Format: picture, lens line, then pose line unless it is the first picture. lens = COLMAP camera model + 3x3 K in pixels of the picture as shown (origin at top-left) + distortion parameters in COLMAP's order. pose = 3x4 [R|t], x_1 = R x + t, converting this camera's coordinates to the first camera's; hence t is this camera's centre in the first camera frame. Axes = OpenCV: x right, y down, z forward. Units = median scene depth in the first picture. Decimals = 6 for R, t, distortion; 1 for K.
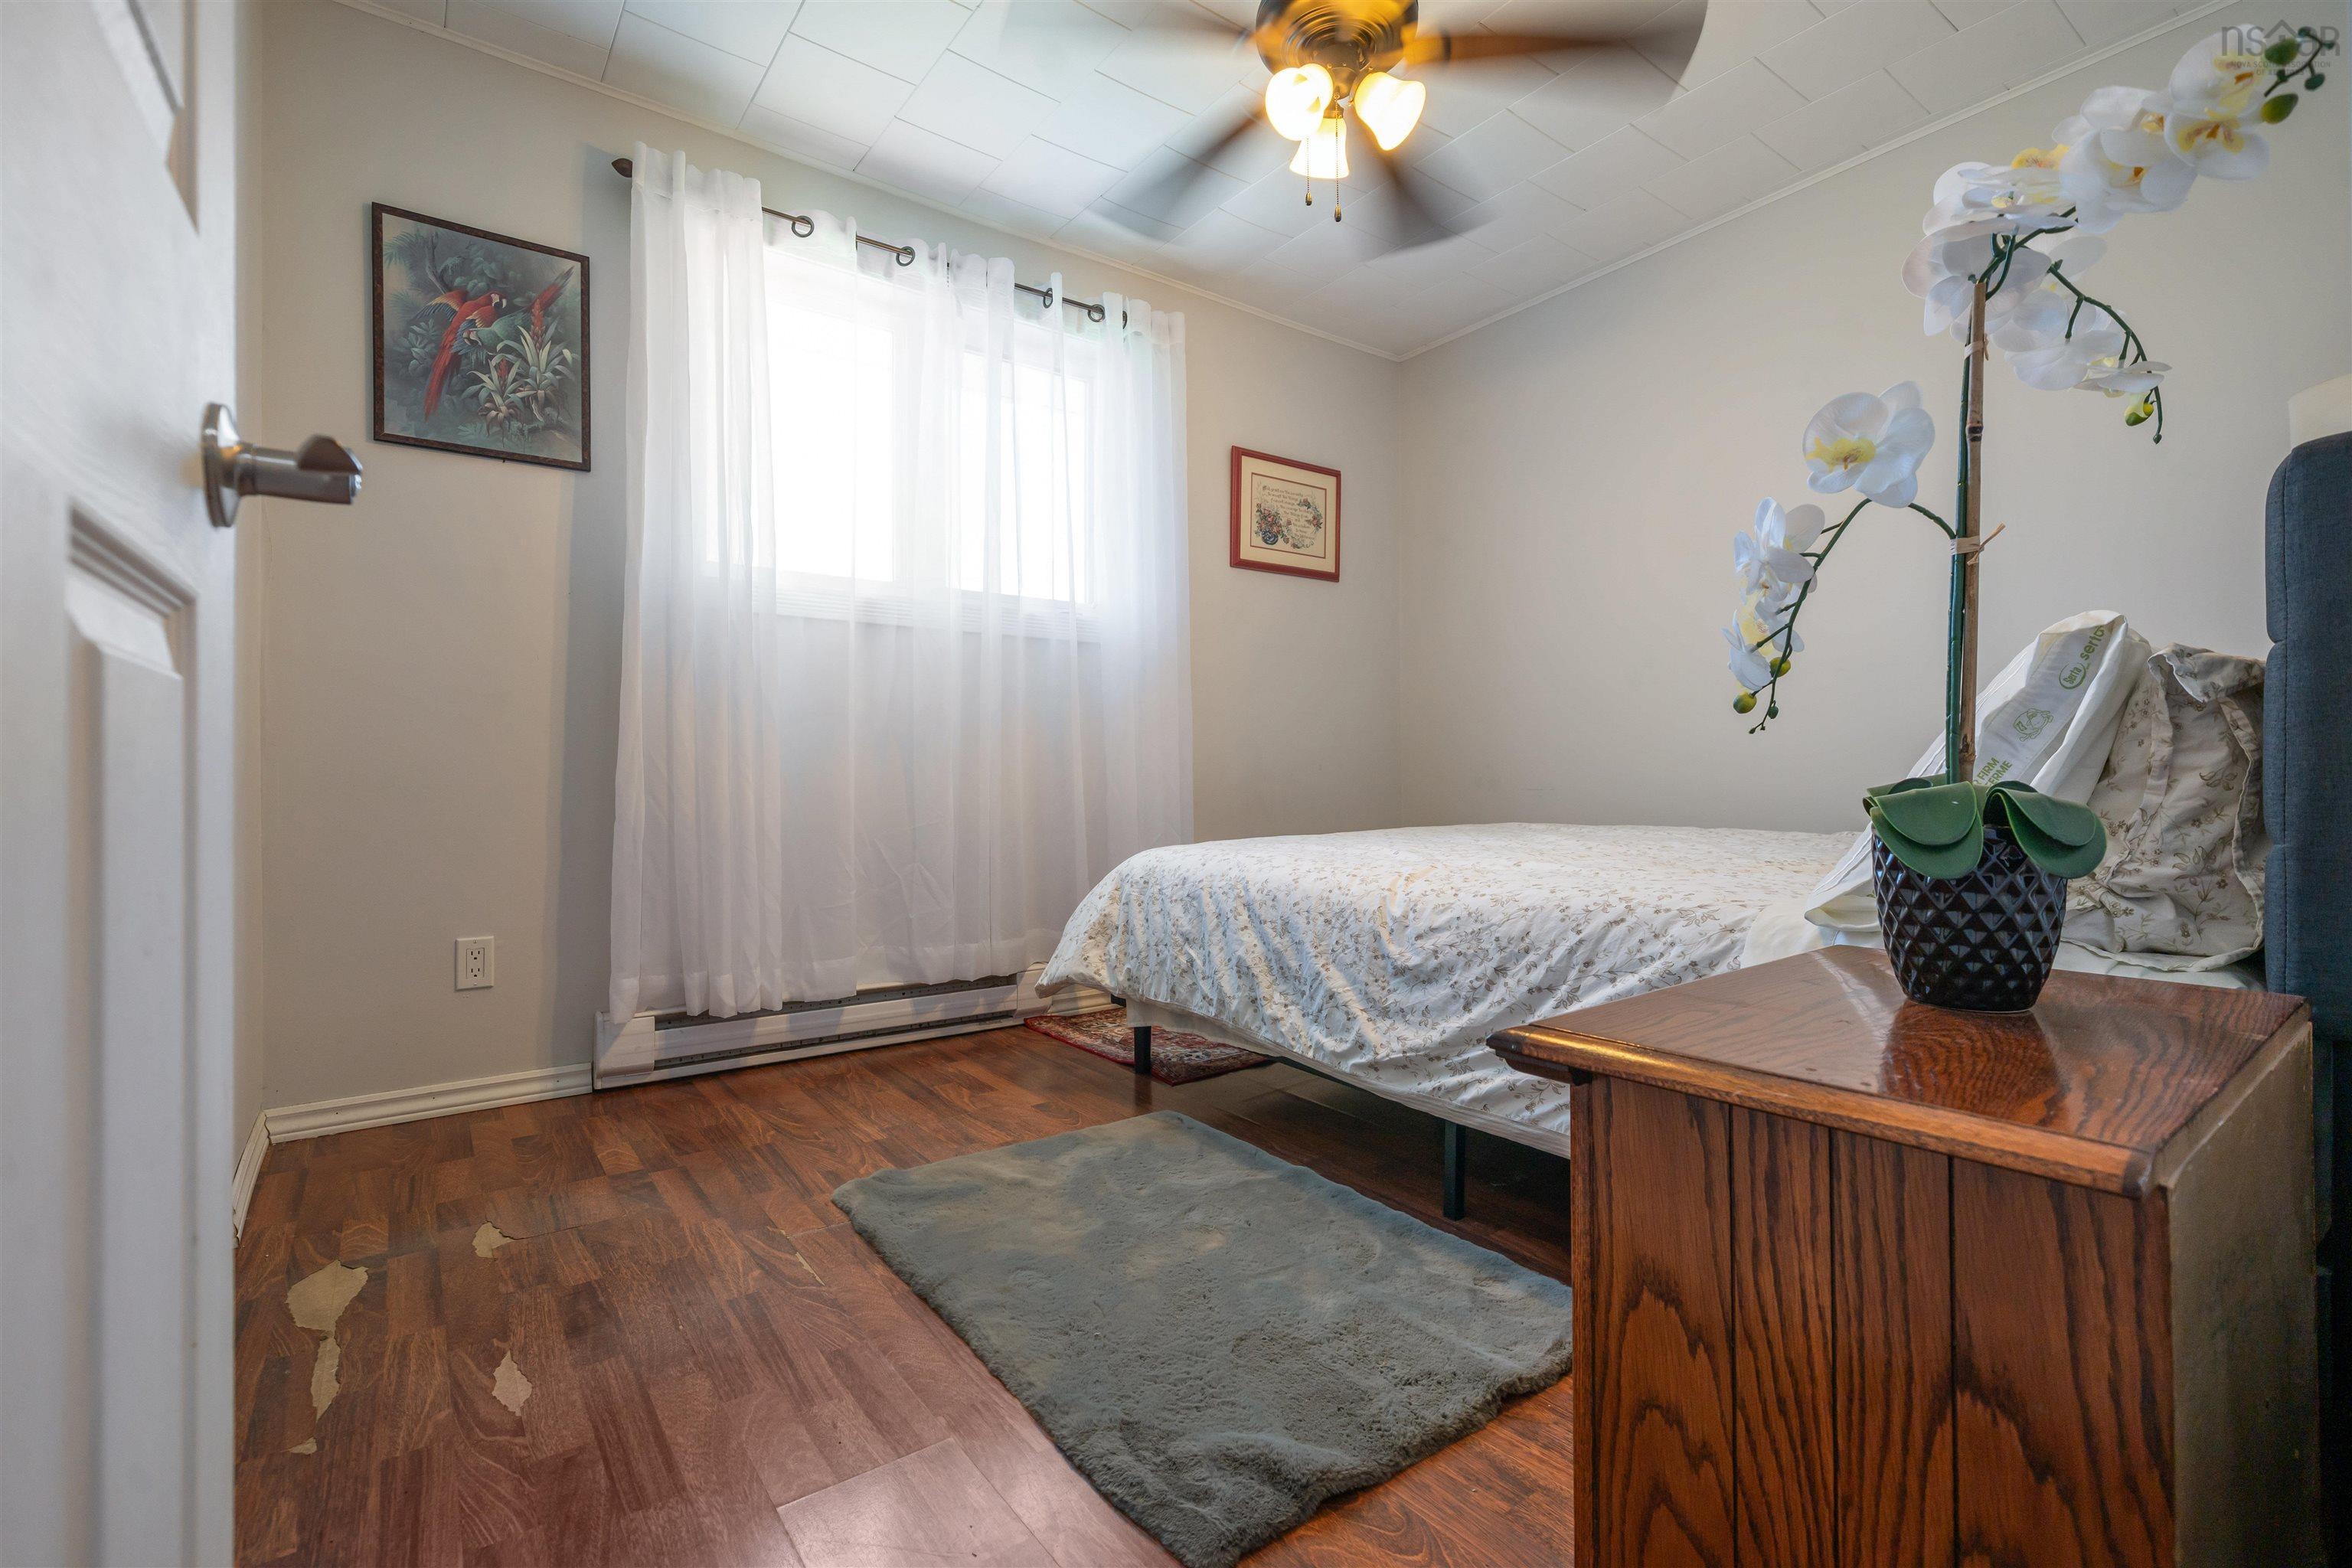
lens RADIAL K [[1013.6, 0, 1240.5], [0, 1013.6, 778.9], [0, 0, 1]] dist [0.001385, 0.000395]
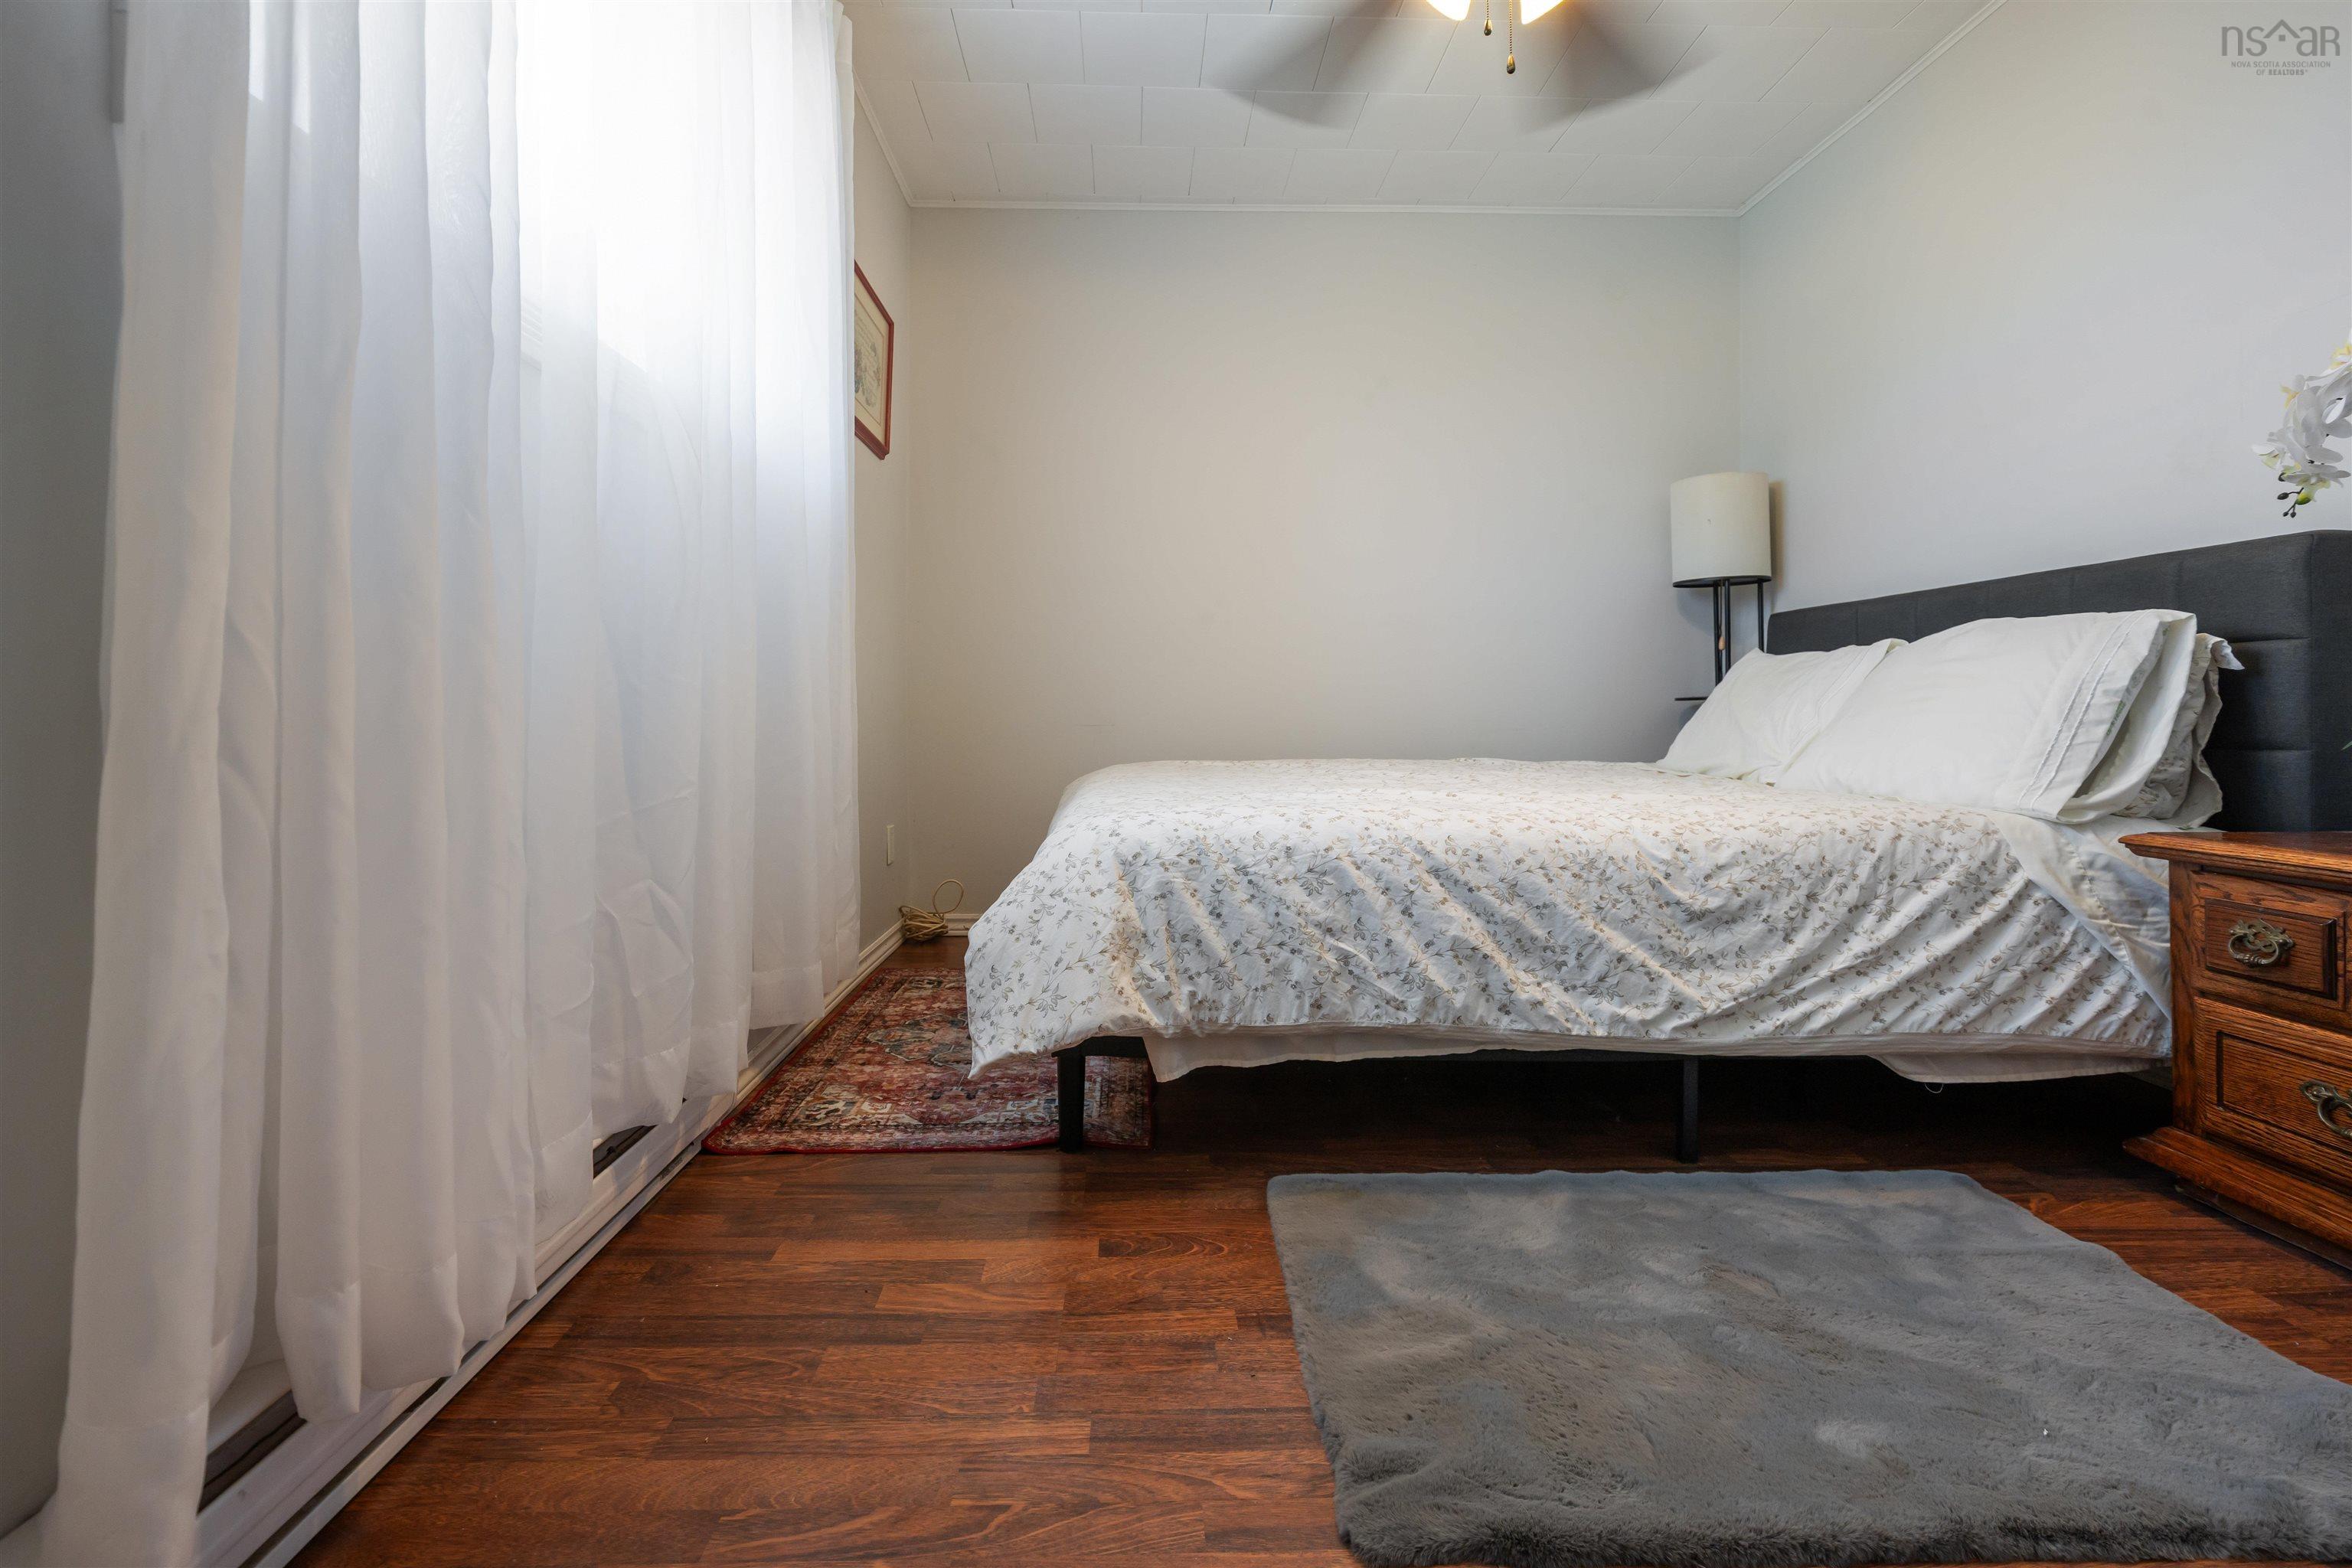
lens RADIAL K [[1013.6, 0, 1165.1], [0, 1013.6, 715.1], [0, 0, 1]] dist [0.001385, 0.000395]
pose [[0.607443, 0.004440, 0.794351, -0.869756], [-0.003109, 0.999990, -0.003211, 0.007366], [-0.794358, -0.000520, 0.607450, 0.799851]]
